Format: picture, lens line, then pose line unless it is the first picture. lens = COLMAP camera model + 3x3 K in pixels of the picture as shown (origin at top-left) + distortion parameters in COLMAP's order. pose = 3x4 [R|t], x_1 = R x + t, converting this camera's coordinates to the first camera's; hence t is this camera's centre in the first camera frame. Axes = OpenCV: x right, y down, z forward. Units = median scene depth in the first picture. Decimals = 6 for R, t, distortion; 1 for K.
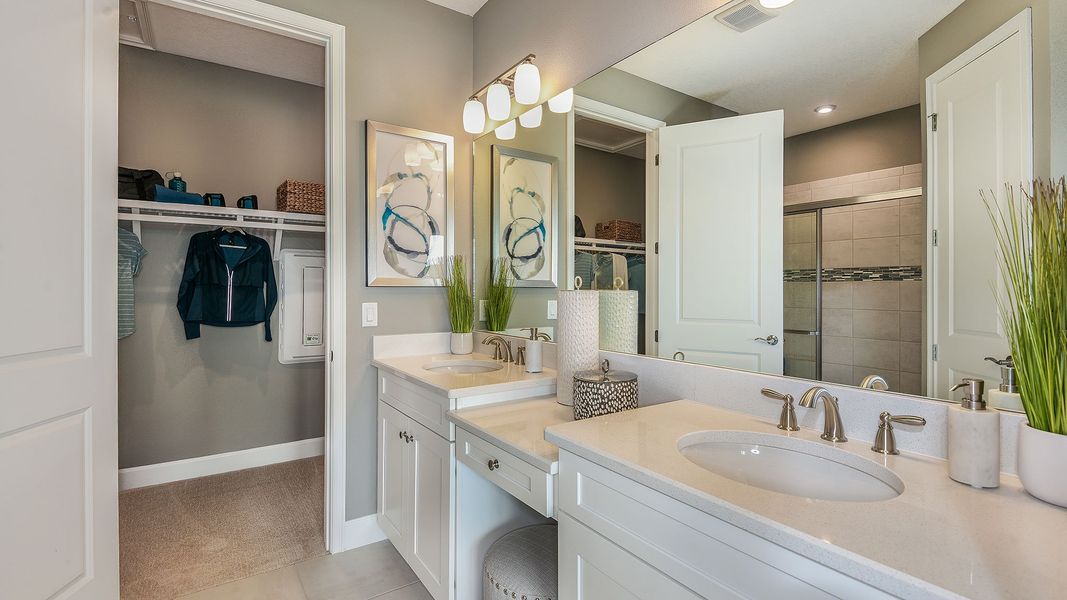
lens RADIAL K [[482.0, 0, 536.9], [0, 482.0, 295.1], [0, 0, 1]] dist [-0.000069, -0.014907]
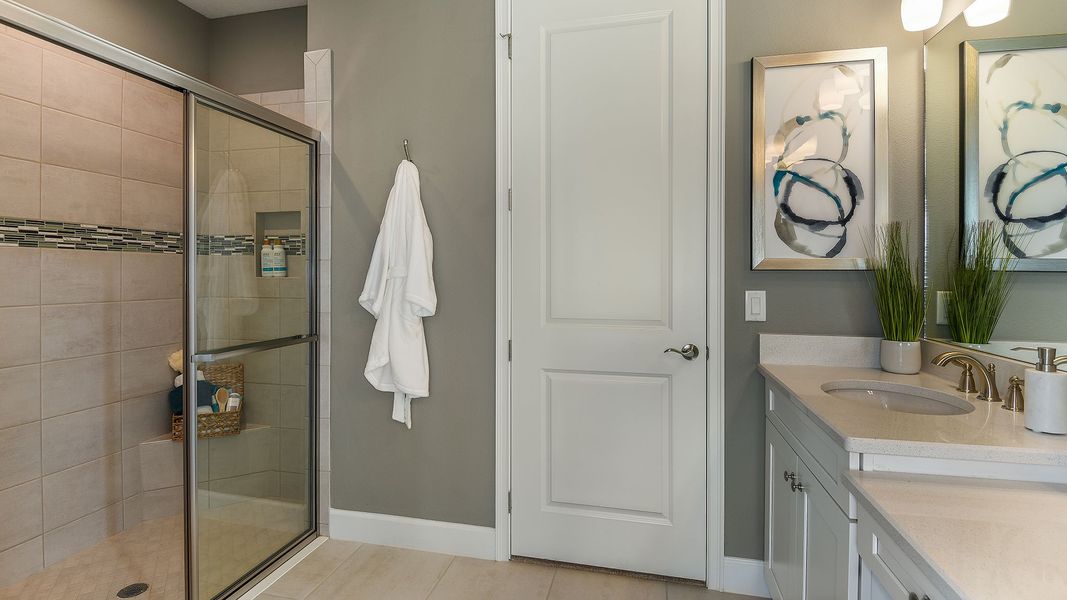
lens RADIAL K [[482.0, 0, 553.2], [0, 482.0, 276.8], [0, 0, 1]] dist [-0.000069, -0.014907]
pose [[0.665155, 0.006340, -0.746678, 0.017065], [-0.012067, 0.999925, -0.002259, -0.000953], [0.746607, 0.010513, 0.665182, 0.215775]]
